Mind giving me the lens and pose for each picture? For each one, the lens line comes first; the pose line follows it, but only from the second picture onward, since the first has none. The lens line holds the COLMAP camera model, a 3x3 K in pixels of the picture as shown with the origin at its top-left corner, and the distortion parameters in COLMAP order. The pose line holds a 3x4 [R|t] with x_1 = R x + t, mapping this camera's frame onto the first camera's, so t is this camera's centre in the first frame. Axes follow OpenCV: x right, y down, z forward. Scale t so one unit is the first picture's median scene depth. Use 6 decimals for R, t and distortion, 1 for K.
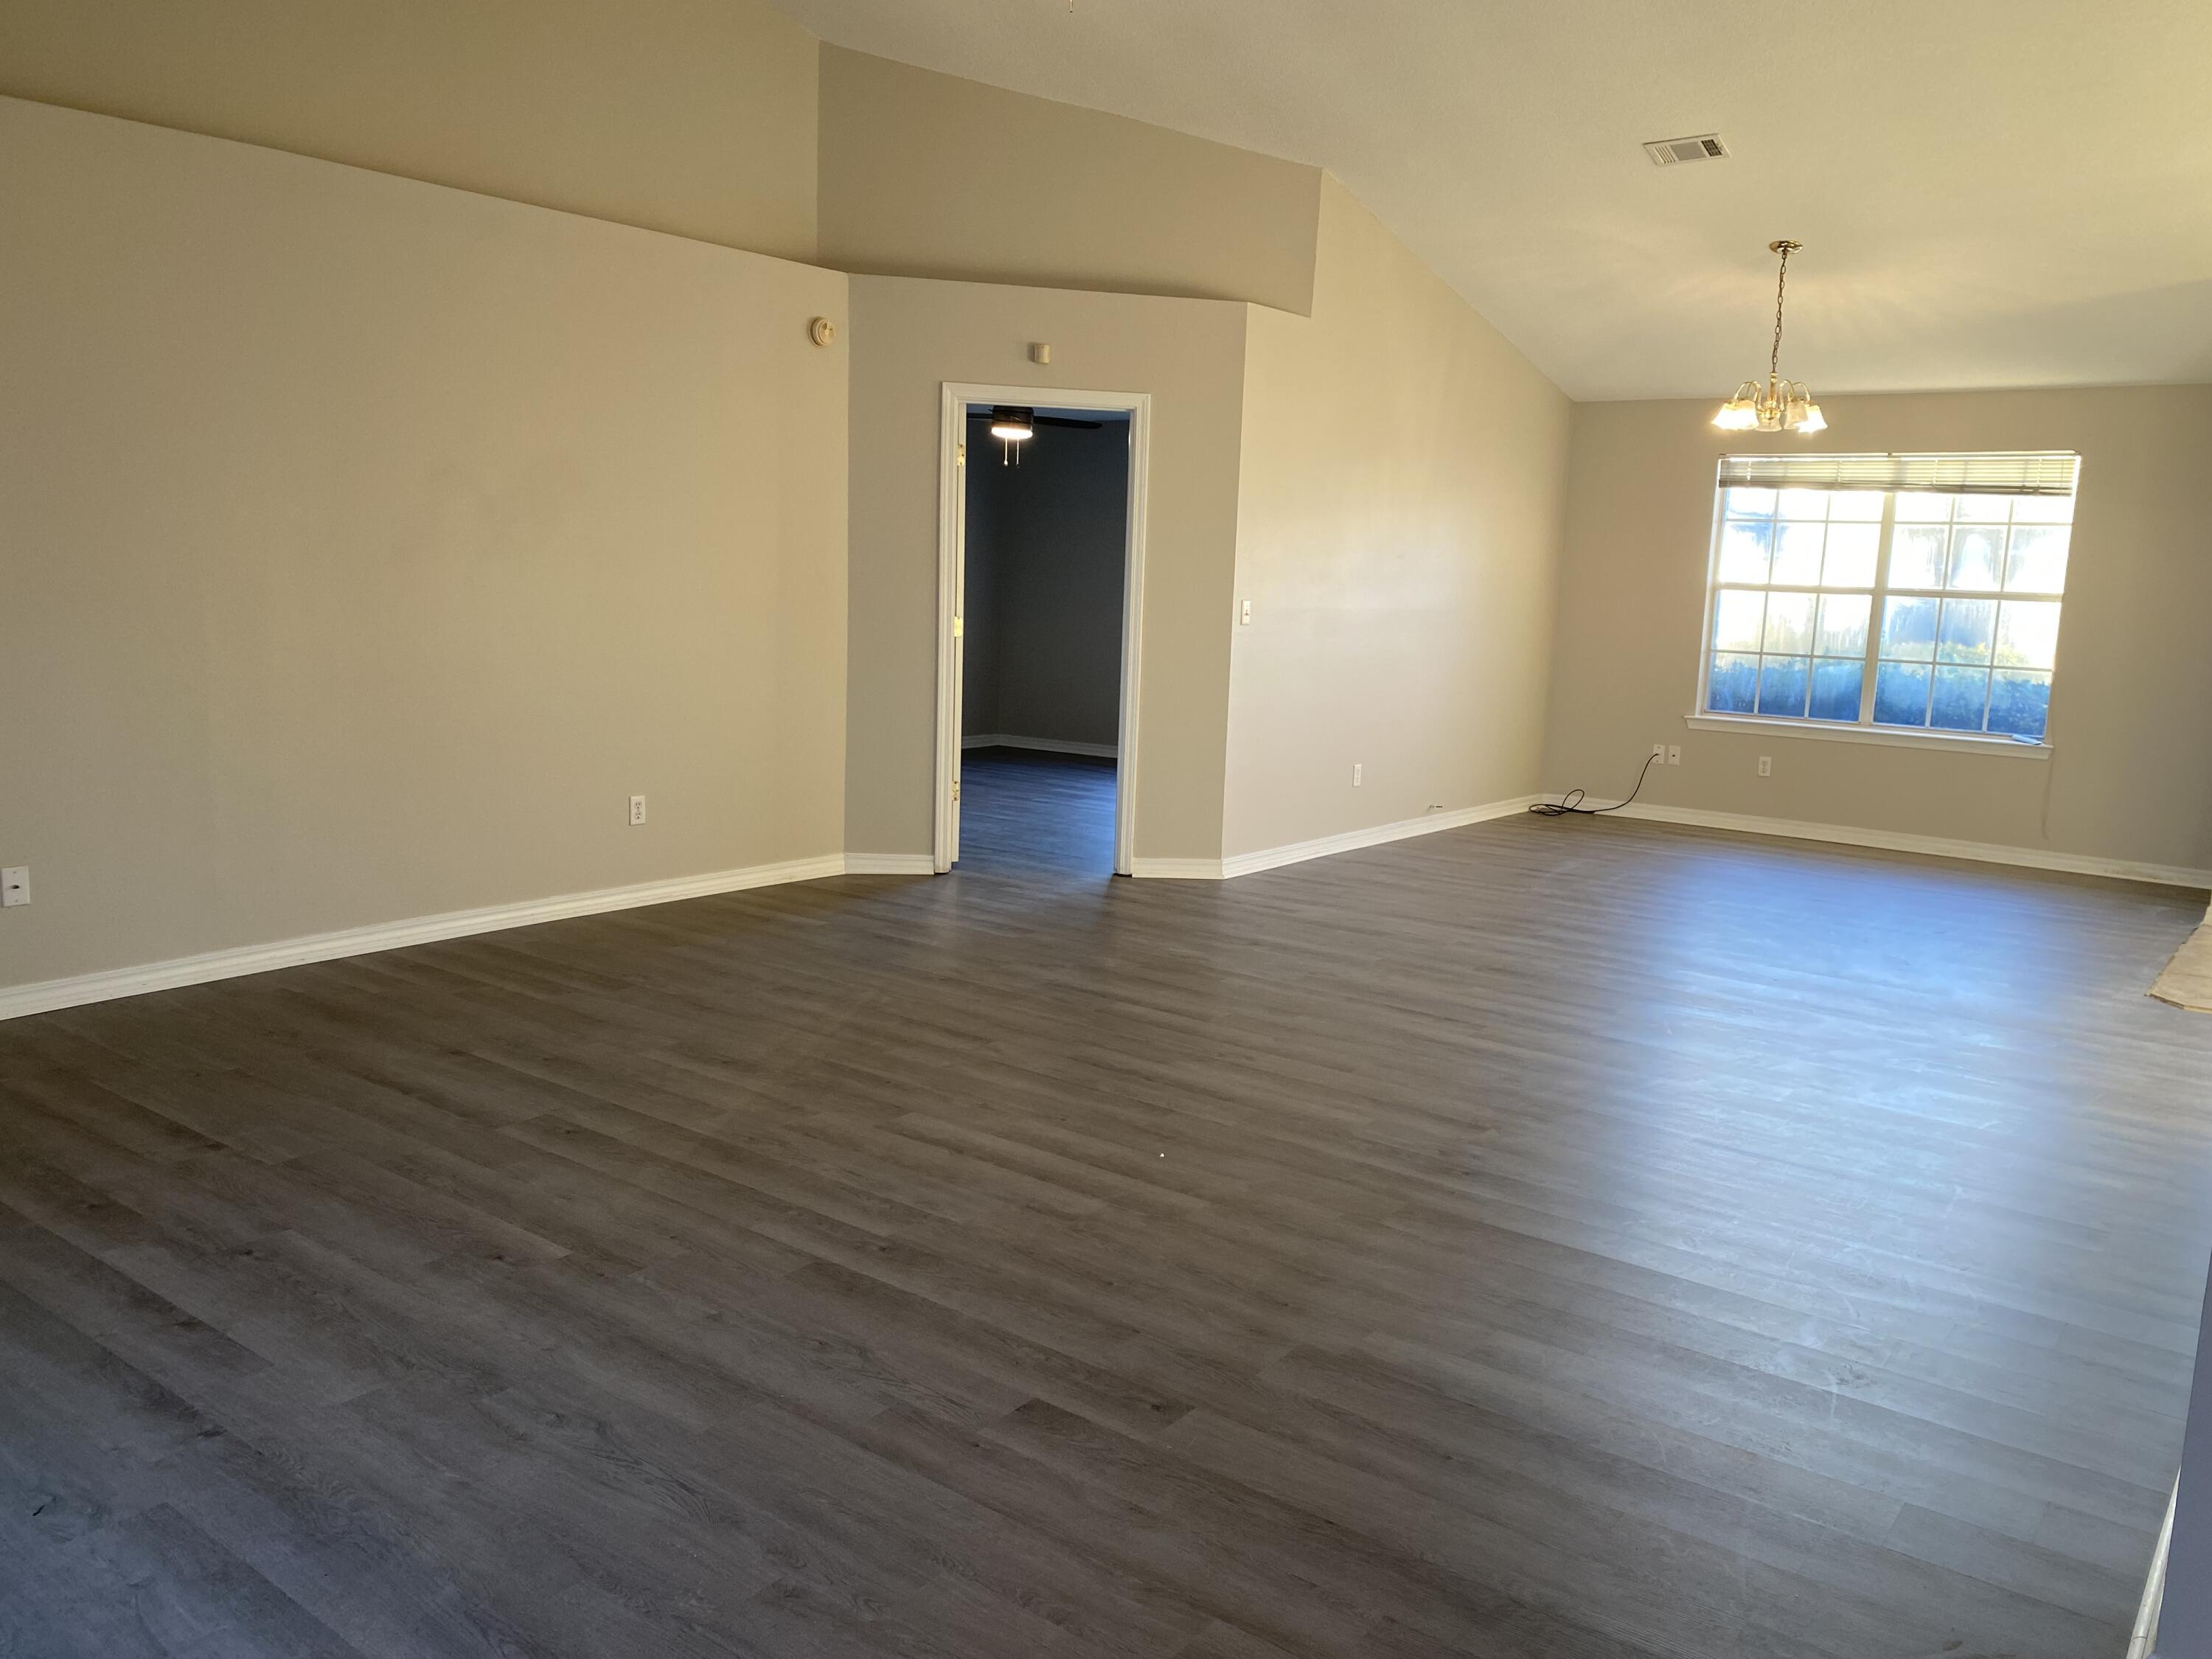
lens RADIAL K [[1681.5, 0, 1105.0], [0, 1681.5, 788.8], [0, 0, 1]] dist [0.039027, -0.033218]
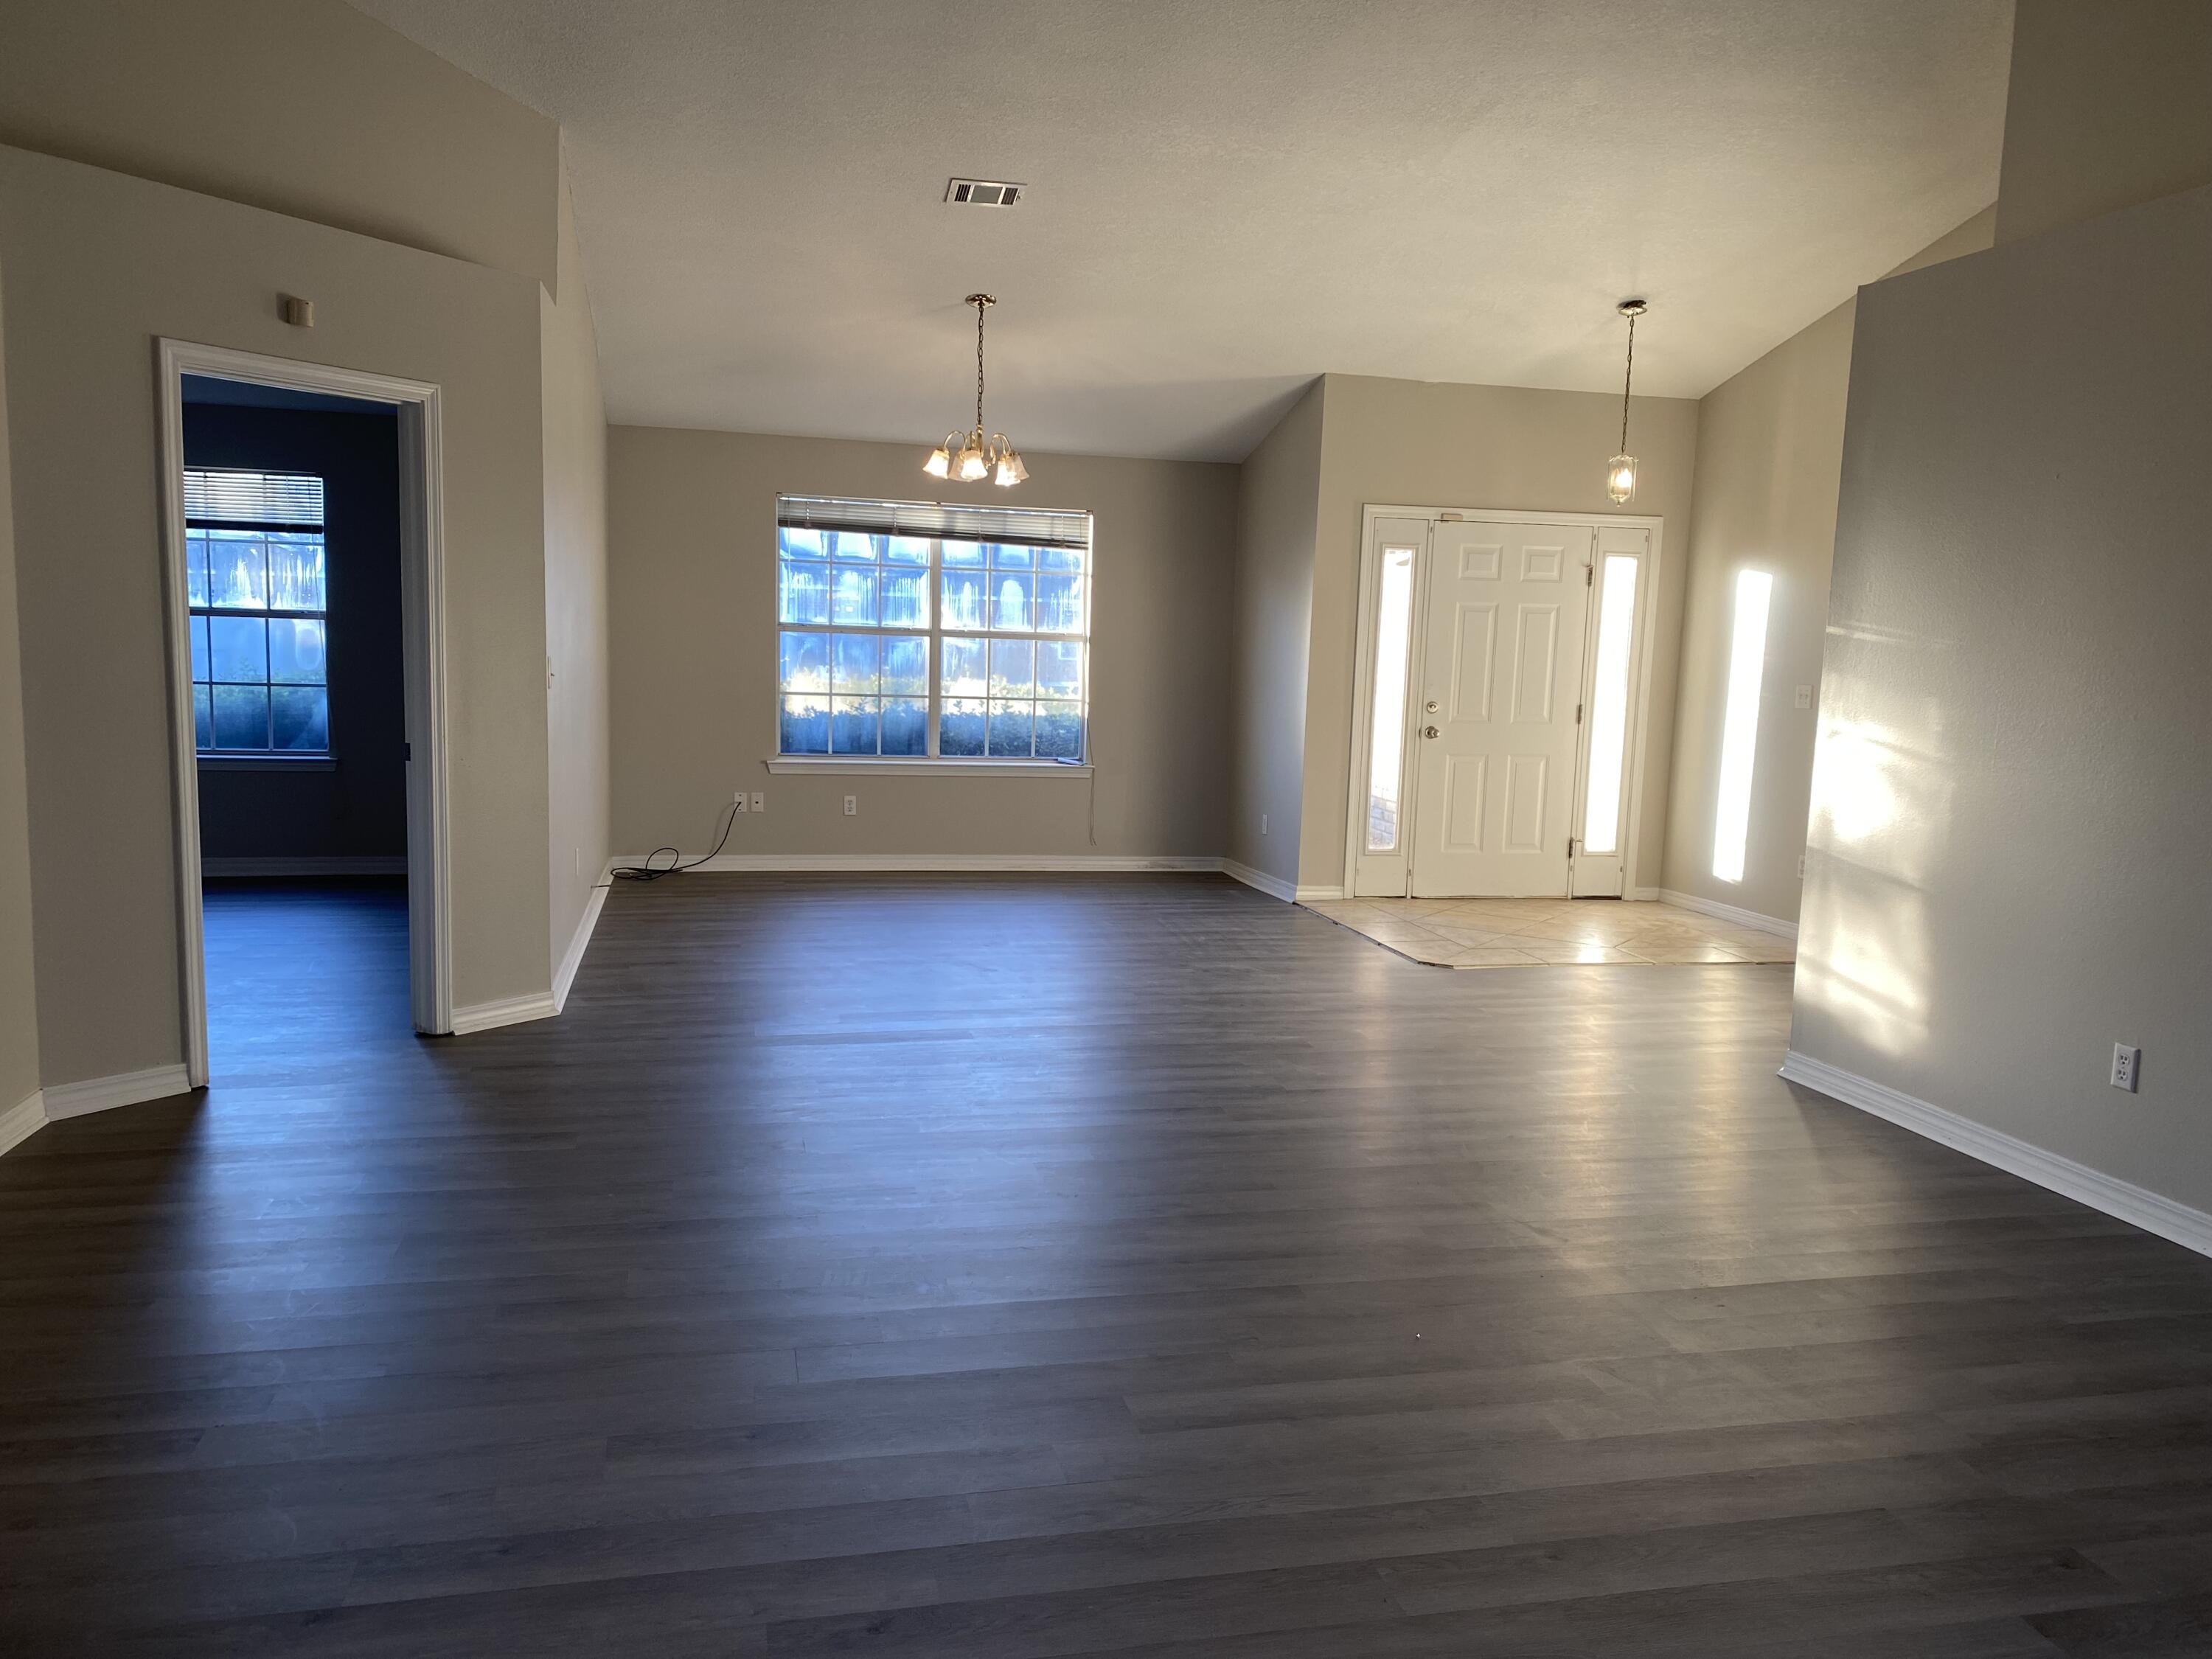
lens RADIAL K [[1681.5, 0, 1101.1], [0, 1681.5, 854.8], [0, 0, 1]] dist [0.039027, -0.033218]
pose [[0.637545, -0.115865, 0.761650, -0.302817], [0.094309, 0.992928, 0.072106, -0.044674], [-0.764619, 0.025860, 0.643964, 0.242944]]
